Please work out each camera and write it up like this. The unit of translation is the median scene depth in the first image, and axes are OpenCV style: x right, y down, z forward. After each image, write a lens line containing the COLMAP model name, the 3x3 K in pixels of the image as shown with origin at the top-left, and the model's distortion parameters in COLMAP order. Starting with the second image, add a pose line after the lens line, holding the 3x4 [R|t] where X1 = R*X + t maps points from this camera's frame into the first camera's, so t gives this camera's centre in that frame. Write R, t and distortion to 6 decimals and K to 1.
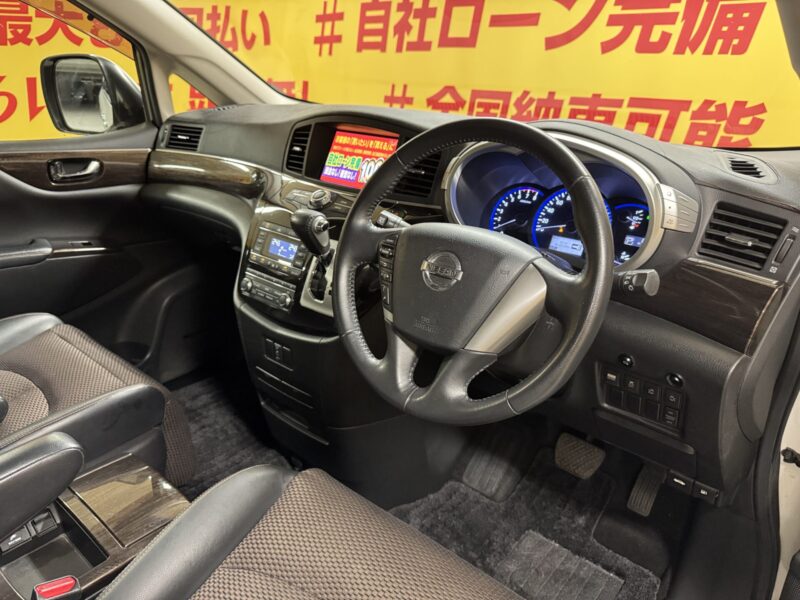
lens RADIAL K [[579.3, 0, 398.1], [0, 579.3, 300.6], [0, 0, 1]] dist [0.020043, -0.039057]
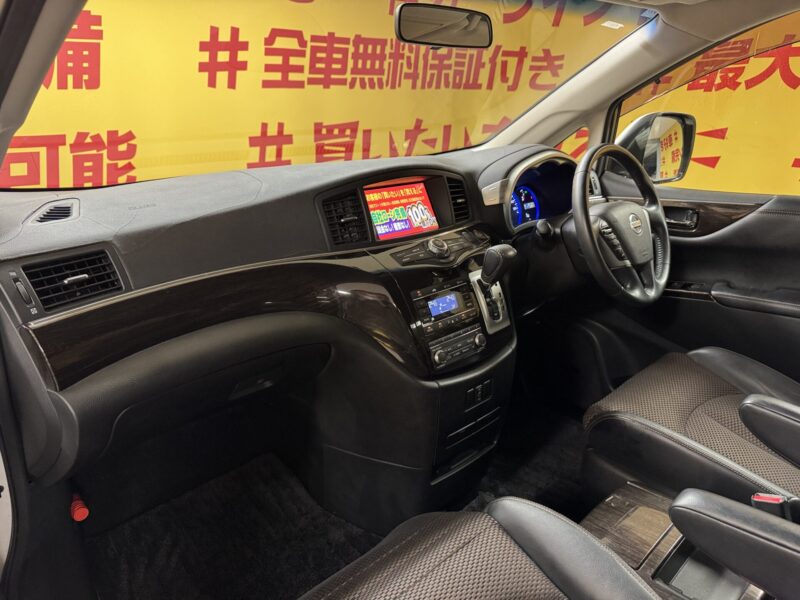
lens RADIAL K [[579.3, 0, 402.0], [0, 579.3, 298.1], [0, 0, 1]] dist [0.020043, -0.039057]
pose [[0.104232, -0.348977, 0.931317, -1.083539], [0.376311, 0.880637, 0.287870, -0.395853], [-0.920611, 0.320460, 0.223114, 0.798345]]
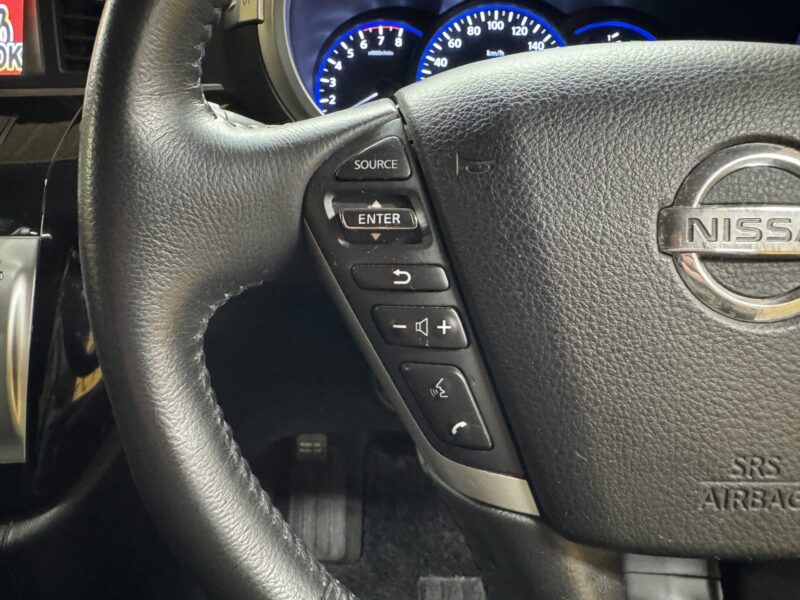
lens RADIAL K [[587.9, 0, 357.2], [0, 587.9, 291.0], [0, 0, 1]] dist [0.009922, 0.003536]
pose [[0.769688, -0.309697, 0.558272, -0.102107], [0.251726, 0.950834, 0.180413, -0.067477], [-0.586697, 0.001670, 0.809805, 0.539169]]
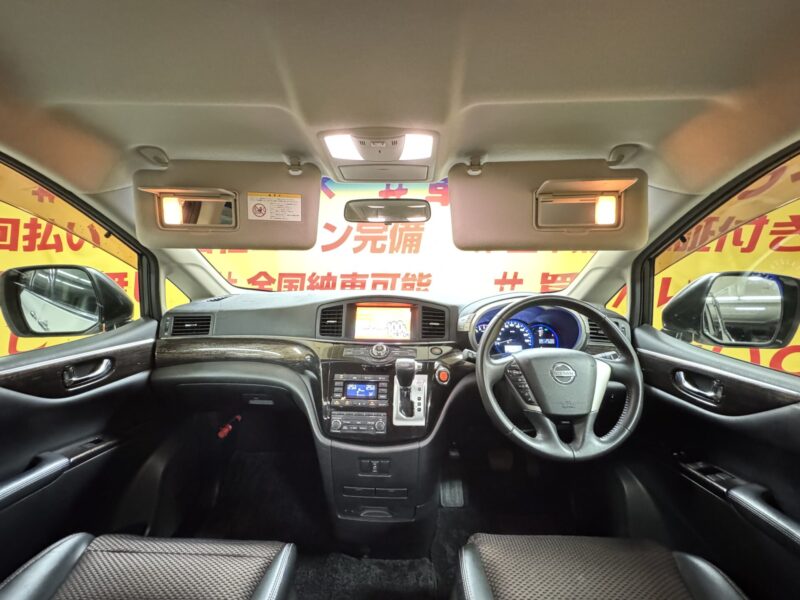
lens RADIAL K [[319.2, 0, 395.6], [0, 319.2, 299.3], [0, 0, 1]] dist [0.001854, 0.001001]
pose [[0.791171, -0.099308, 0.603479, -0.558080], [0.245173, 0.955474, -0.164193, -0.146408], [-0.560303, 0.277862, 0.780291, 0.259866]]
